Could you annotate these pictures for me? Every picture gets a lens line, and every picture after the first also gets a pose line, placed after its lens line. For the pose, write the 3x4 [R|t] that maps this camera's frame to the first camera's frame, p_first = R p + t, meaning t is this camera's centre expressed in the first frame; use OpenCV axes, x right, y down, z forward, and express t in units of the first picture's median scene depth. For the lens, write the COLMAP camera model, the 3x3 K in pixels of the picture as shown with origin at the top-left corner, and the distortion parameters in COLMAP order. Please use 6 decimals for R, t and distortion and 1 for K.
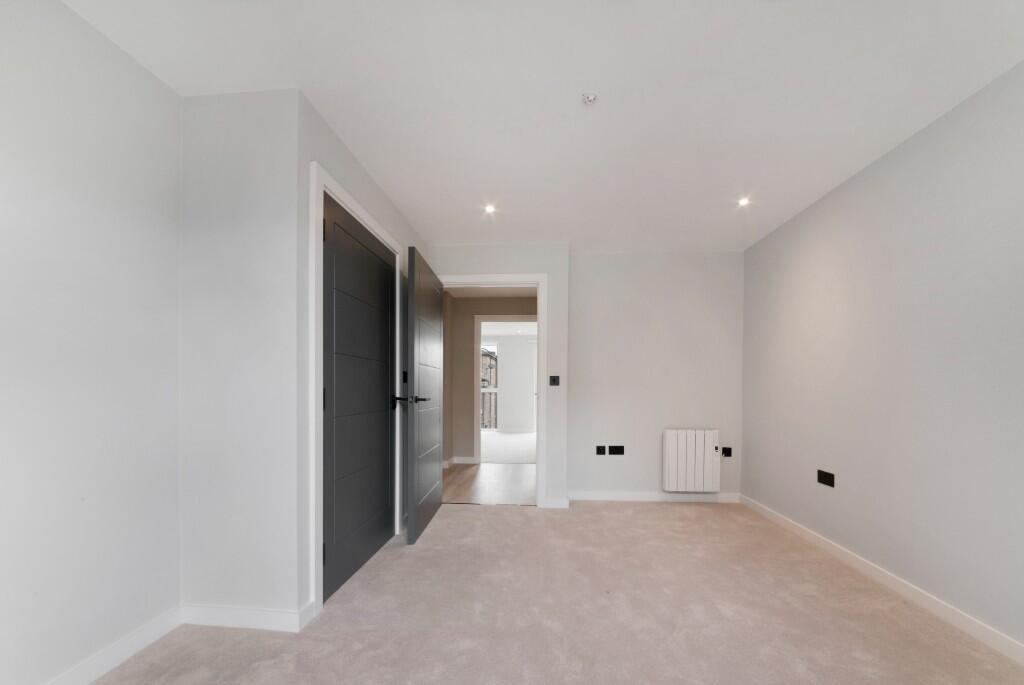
lens RADIAL K [[400.2, 0, 512.2], [0, 400.2, 385.9], [0, 0, 1]] dist [0.000099, 0.000285]
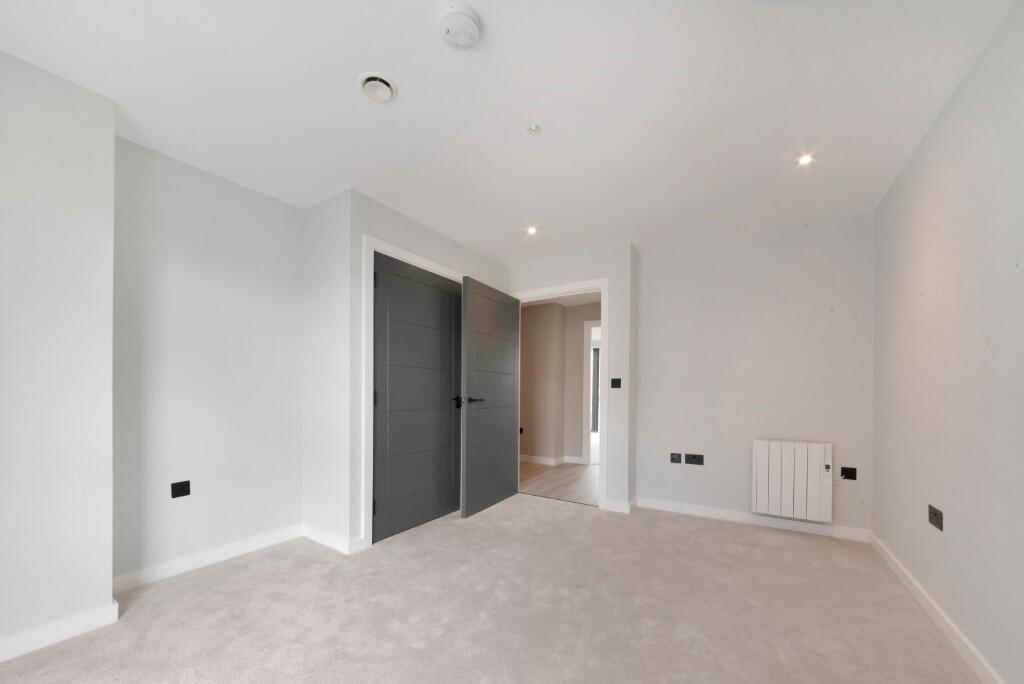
lens RADIAL K [[400.2, 0, 512.2], [0, 400.2, 385.4], [0, 0, 1]] dist [0.000099, 0.000285]
pose [[0.865274, -0.007907, -0.501237, 0.380111], [0.001343, 0.999909, -0.013456, 0.005474], [0.501297, 0.010970, 0.865206, 0.009268]]
